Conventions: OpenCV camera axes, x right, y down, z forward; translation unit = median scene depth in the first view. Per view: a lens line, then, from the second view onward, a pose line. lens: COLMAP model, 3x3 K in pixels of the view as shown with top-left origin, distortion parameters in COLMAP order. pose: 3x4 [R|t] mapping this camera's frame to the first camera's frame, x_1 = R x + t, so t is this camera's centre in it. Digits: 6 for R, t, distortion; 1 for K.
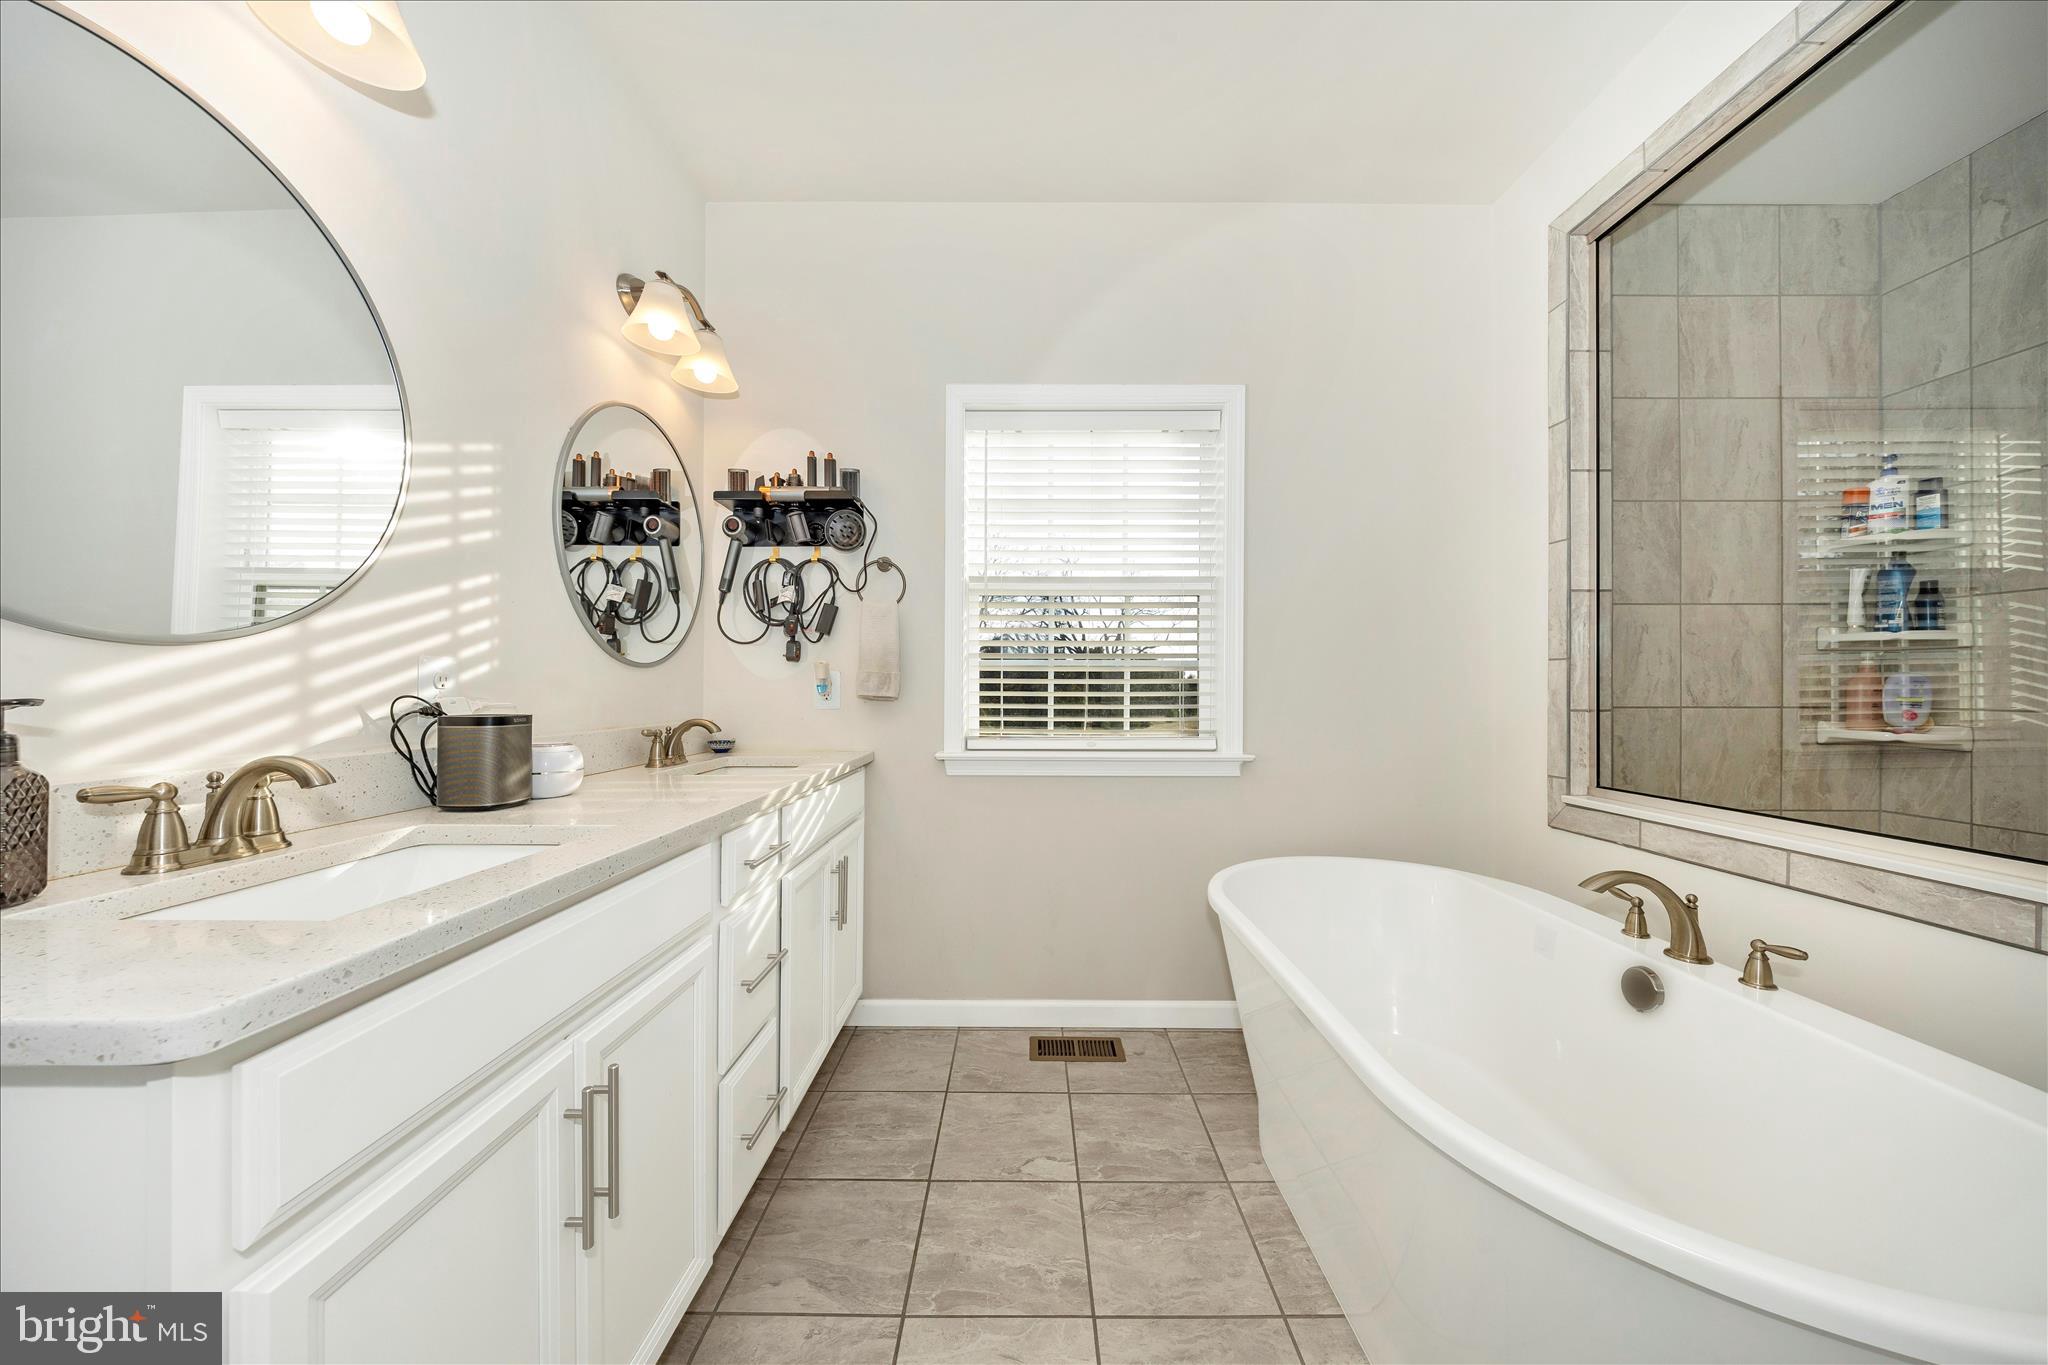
lens RADIAL K [[677.3, 0, 1024.0], [0, 677.3, 682.5], [0, 0, 1]] dist [-0.005044, -0.000059]
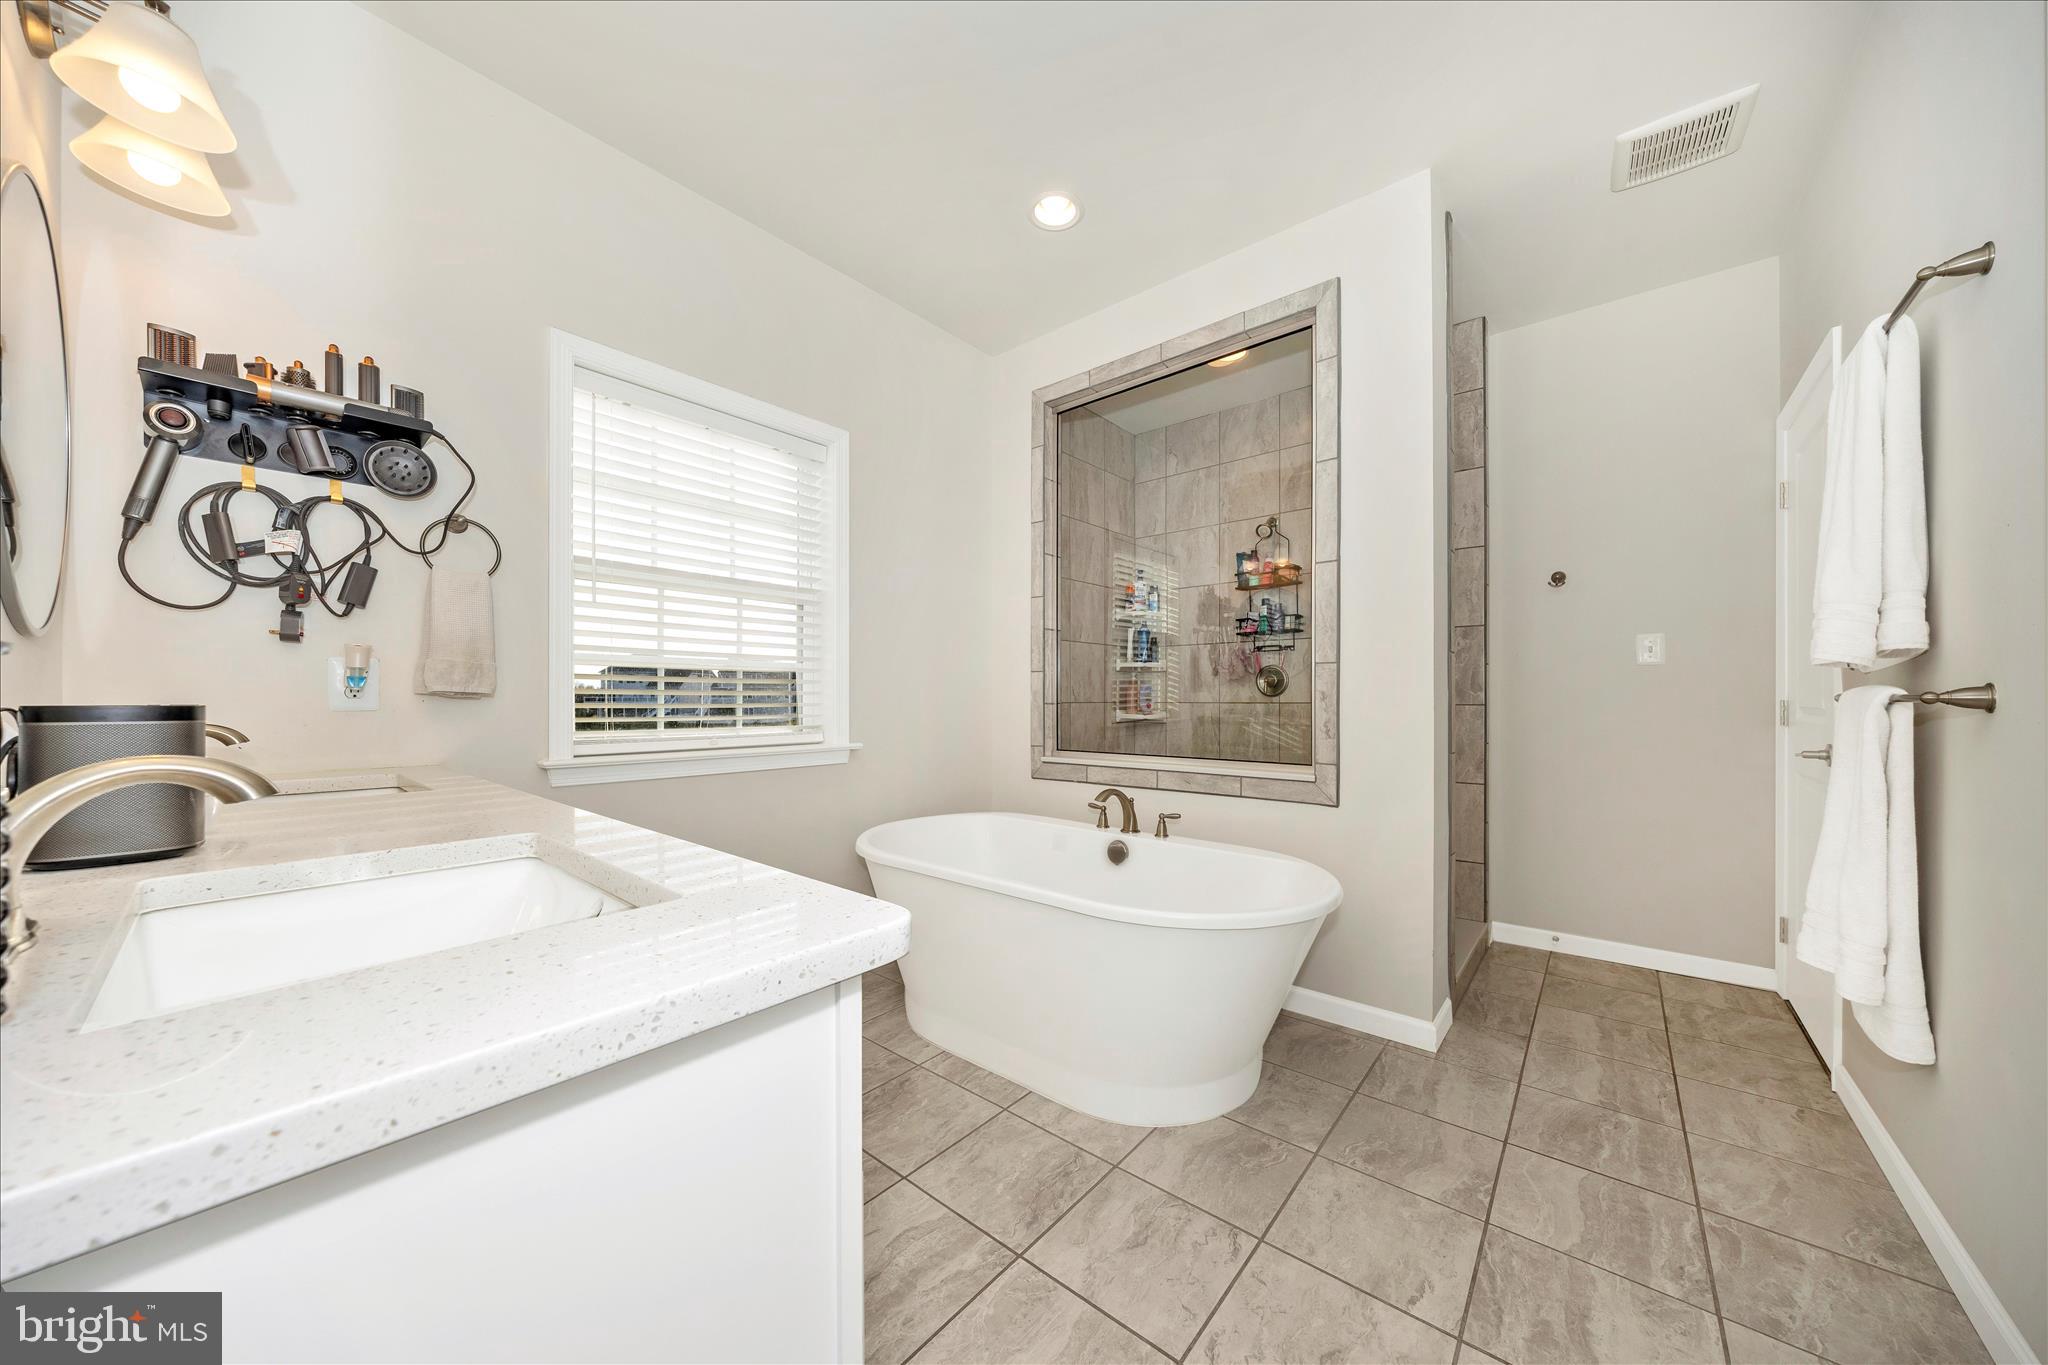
lens RADIAL K [[677.3, 0, 1024.0], [0, 677.3, 682.5], [0, 0, 1]] dist [-0.005044, -0.000059]
pose [[0.648283, 0.018254, 0.761181, -0.382201], [-0.010674, 0.999832, -0.014887, 0.012883], [-0.761325, 0.001526, 0.648369, -0.000698]]
